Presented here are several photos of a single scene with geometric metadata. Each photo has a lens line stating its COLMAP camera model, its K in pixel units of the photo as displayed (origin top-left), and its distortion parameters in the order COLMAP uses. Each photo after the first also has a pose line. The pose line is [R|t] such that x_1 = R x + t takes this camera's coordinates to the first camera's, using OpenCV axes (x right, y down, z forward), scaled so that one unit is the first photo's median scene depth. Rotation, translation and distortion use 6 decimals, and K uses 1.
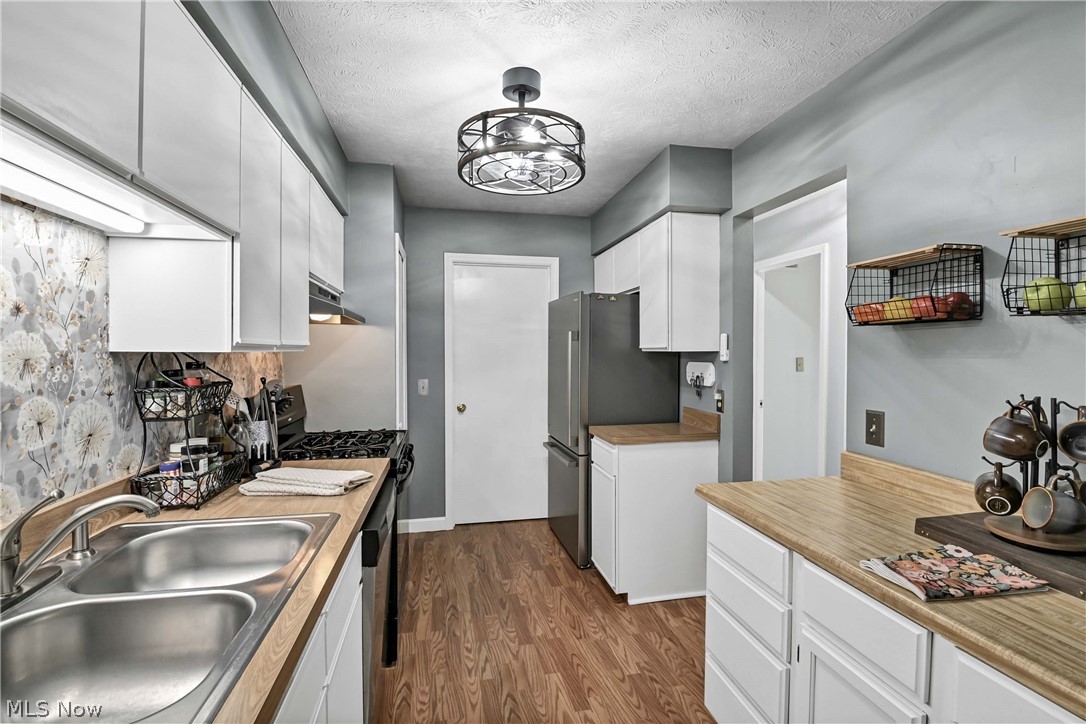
lens RADIAL K [[476.5, 0, 543.0], [0, 476.5, 362.0], [0, 0, 1]] dist [-0.012258, -0.000870]
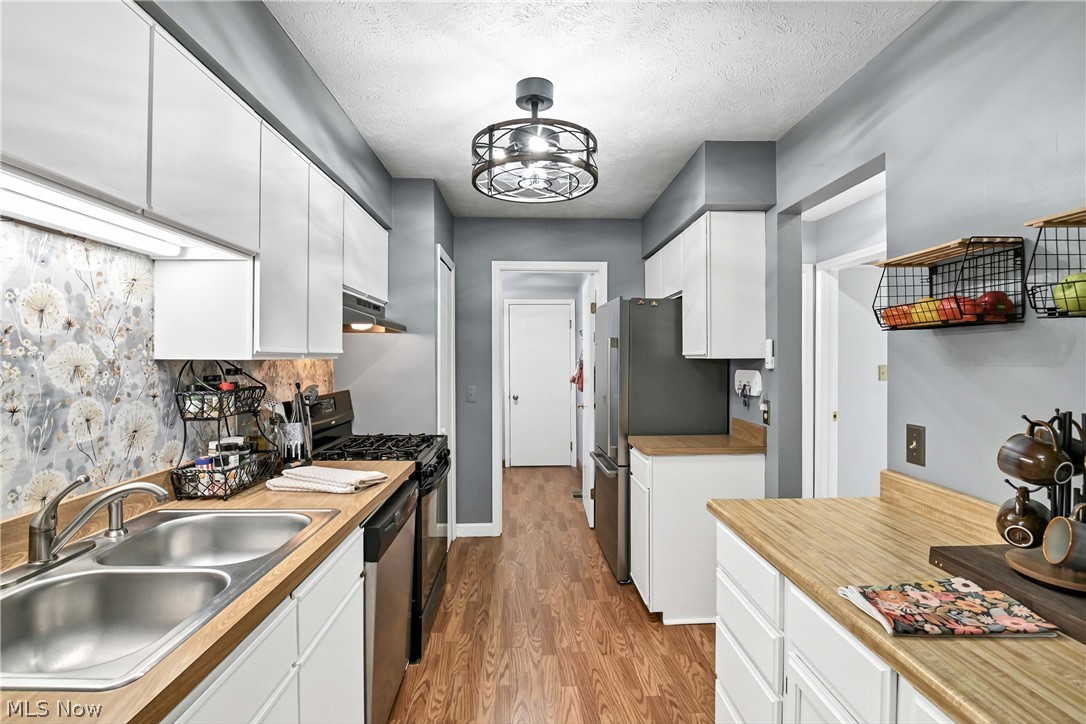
lens RADIAL K [[491.6, 0, 549.1], [0, 491.6, 363.7], [0, 0, 1]] dist [-0.010536, -0.000268]
pose [[0.987306, 0.001278, -0.158822, 0.165631], [-0.003026, 0.999937, -0.010765, -0.000947], [0.158799, 0.011109, 0.987249, -0.018609]]
